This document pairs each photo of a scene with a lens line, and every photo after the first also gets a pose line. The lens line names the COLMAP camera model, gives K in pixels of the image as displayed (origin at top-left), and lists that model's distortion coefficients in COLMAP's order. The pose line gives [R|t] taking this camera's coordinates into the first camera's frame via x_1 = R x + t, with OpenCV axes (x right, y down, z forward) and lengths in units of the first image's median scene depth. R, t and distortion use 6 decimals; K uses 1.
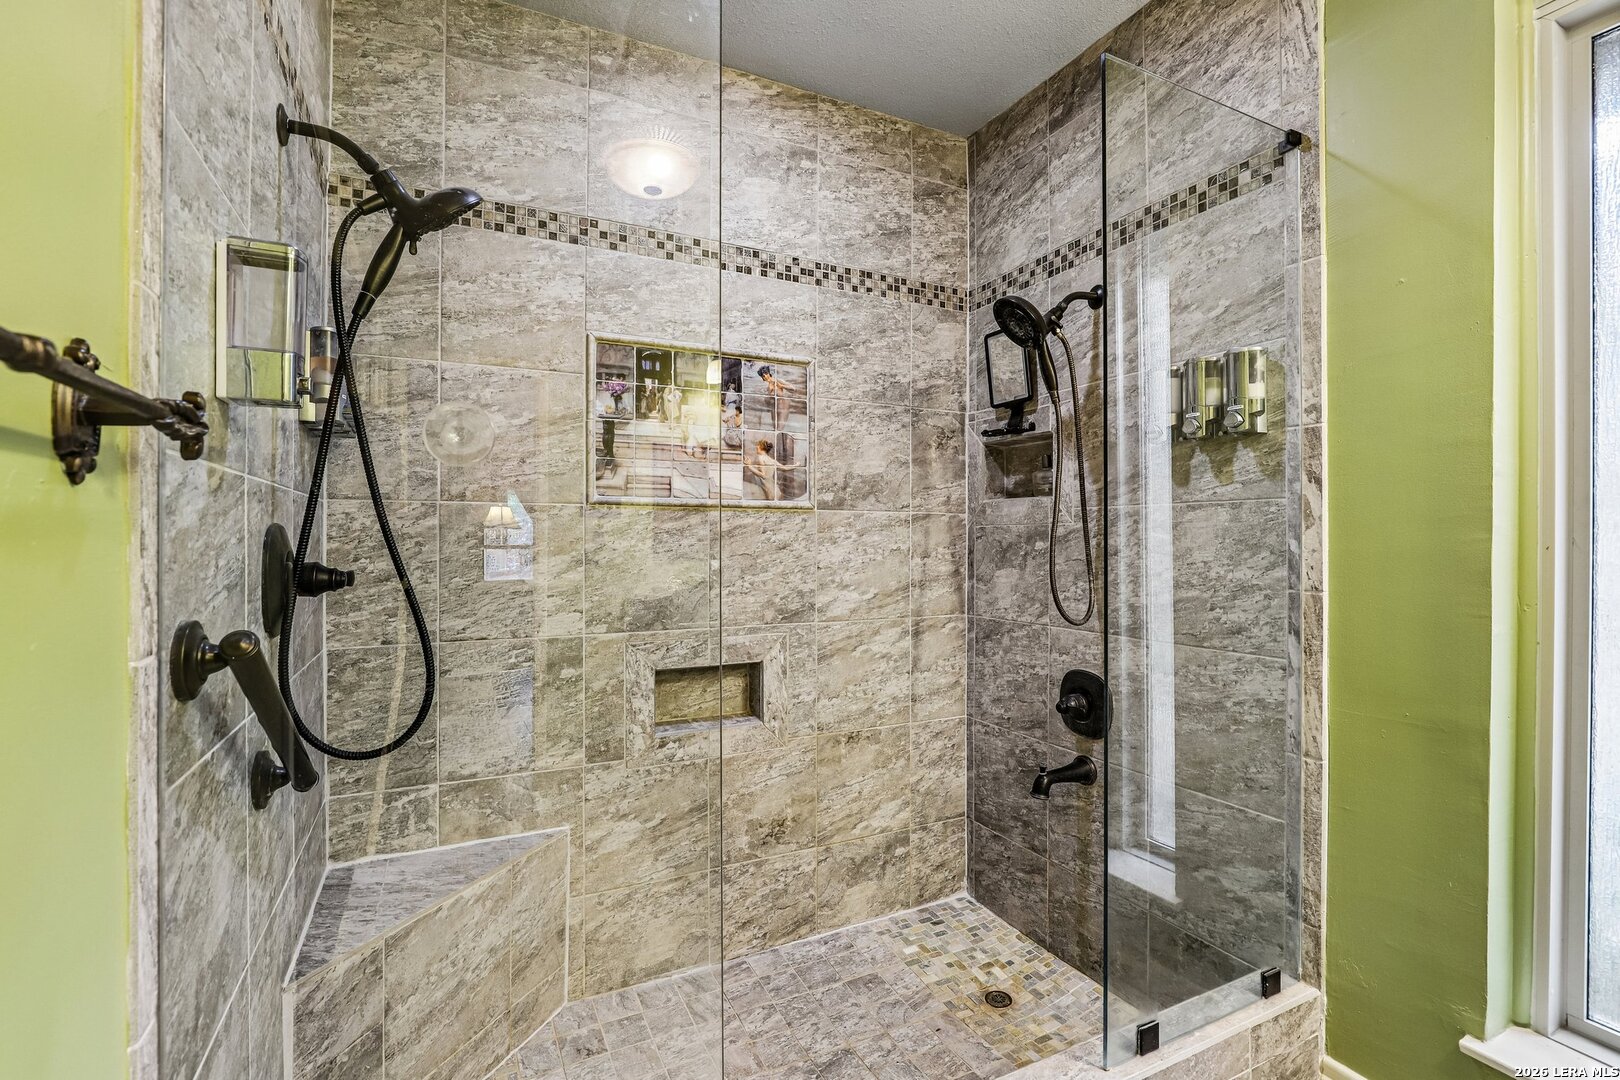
lens RADIAL K [[742.8, 0, 814.6], [0, 742.8, 538.8], [0, 0, 1]] dist [-0.016546, 0.002422]
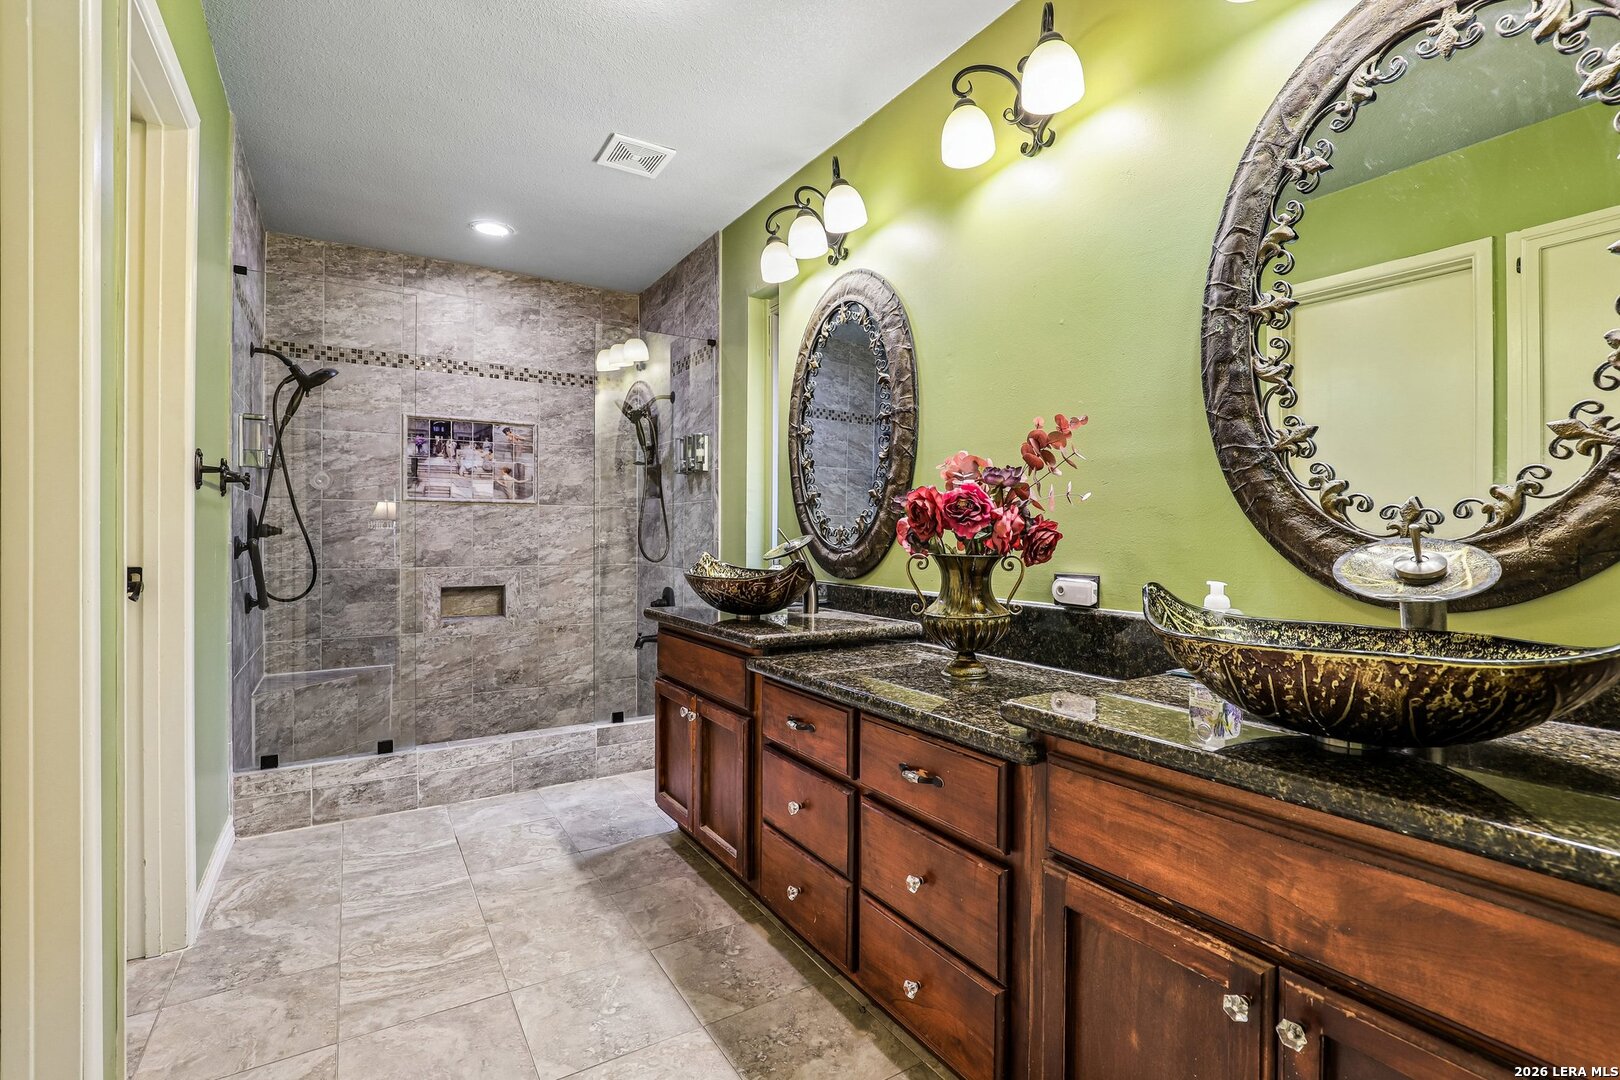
lens RADIAL K [[742.8, 0, 811.0], [0, 742.8, 538.2], [0, 0, 1]] dist [-0.016546, 0.002422]
pose [[0.995268, 0.000452, 0.097167, 0.545076], [-0.000774, 0.999994, 0.003277, 0.041838], [-0.097165, -0.003337, 0.995263, -0.988103]]
